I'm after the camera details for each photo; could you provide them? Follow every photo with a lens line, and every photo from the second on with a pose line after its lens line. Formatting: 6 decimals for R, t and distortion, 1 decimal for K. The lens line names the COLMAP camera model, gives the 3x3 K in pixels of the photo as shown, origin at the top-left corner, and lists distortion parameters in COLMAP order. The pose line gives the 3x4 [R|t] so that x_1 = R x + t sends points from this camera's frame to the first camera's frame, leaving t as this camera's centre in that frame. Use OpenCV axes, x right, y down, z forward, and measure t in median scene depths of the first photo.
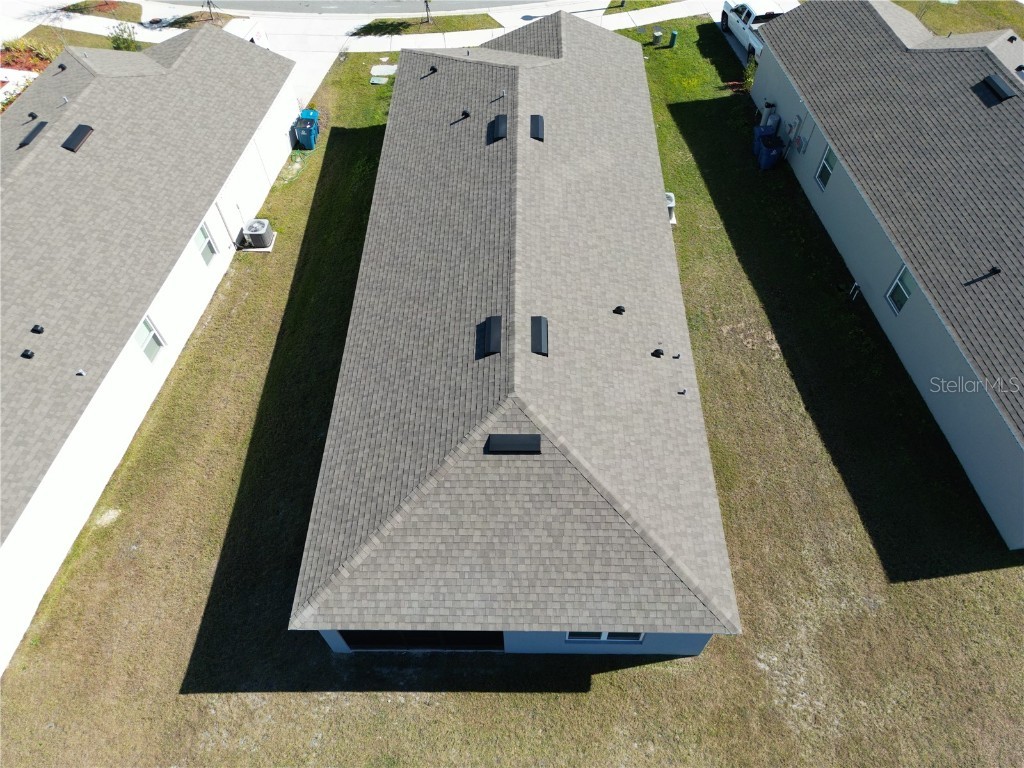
lens RADIAL K [[717.8, 0, 512.0], [0, 717.8, 384.0], [0, 0, 1]] dist [0.079050, -0.076580]
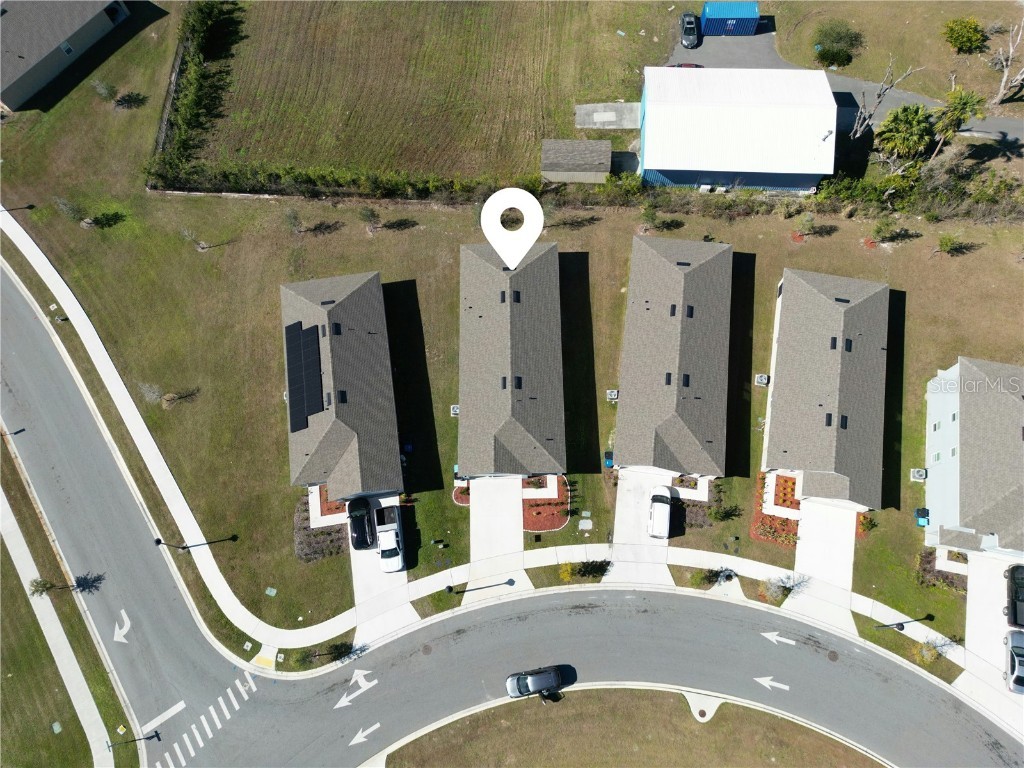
lens RADIAL K [[717.8, 0, 512.0], [0, 717.8, 384.0], [0, 0, 1]] dist [0.079050, -0.076580]
pose [[-0.998886, 0.037421, 0.028739, -0.084587], [0.002876, -0.559674, 0.828708, -2.943167], [0.047096, 0.827868, 0.558943, -0.612955]]
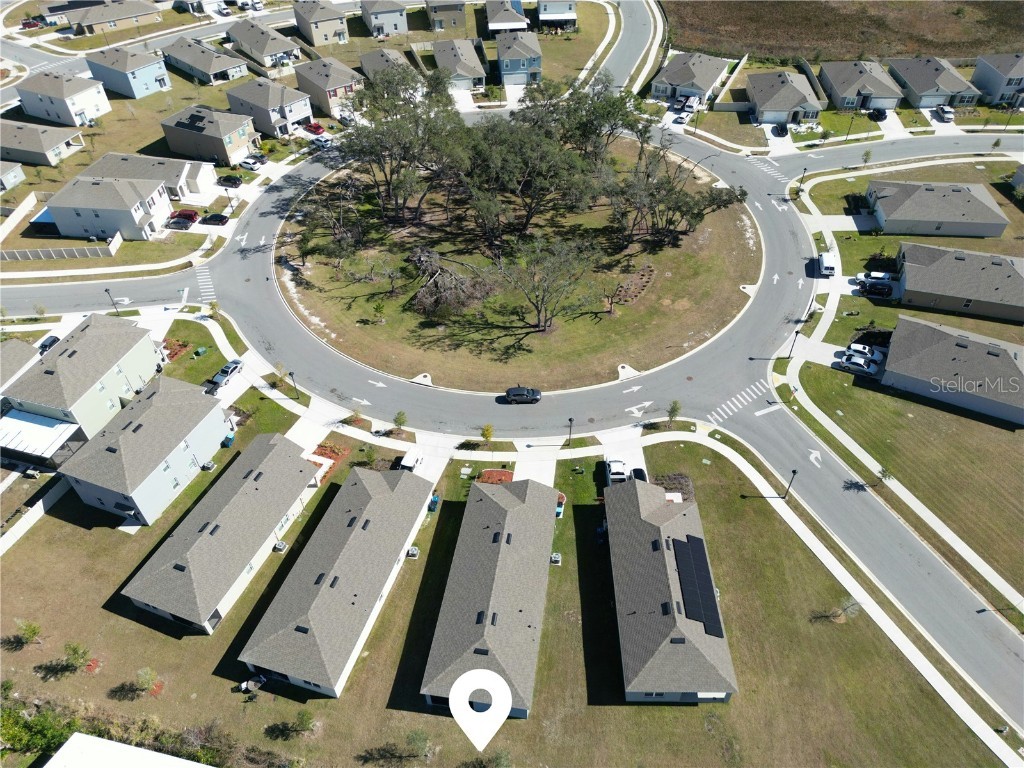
lens RADIAL K [[717.8, 0, 512.0], [0, 717.8, 384.0], [0, 0, 1]] dist [0.079050, -0.076580]
pose [[0.990156, 0.097064, -0.100846, 0.327072], [-0.112903, 0.979714, -0.165569, -0.546227], [0.082730, 0.175325, 0.981028, -2.390672]]
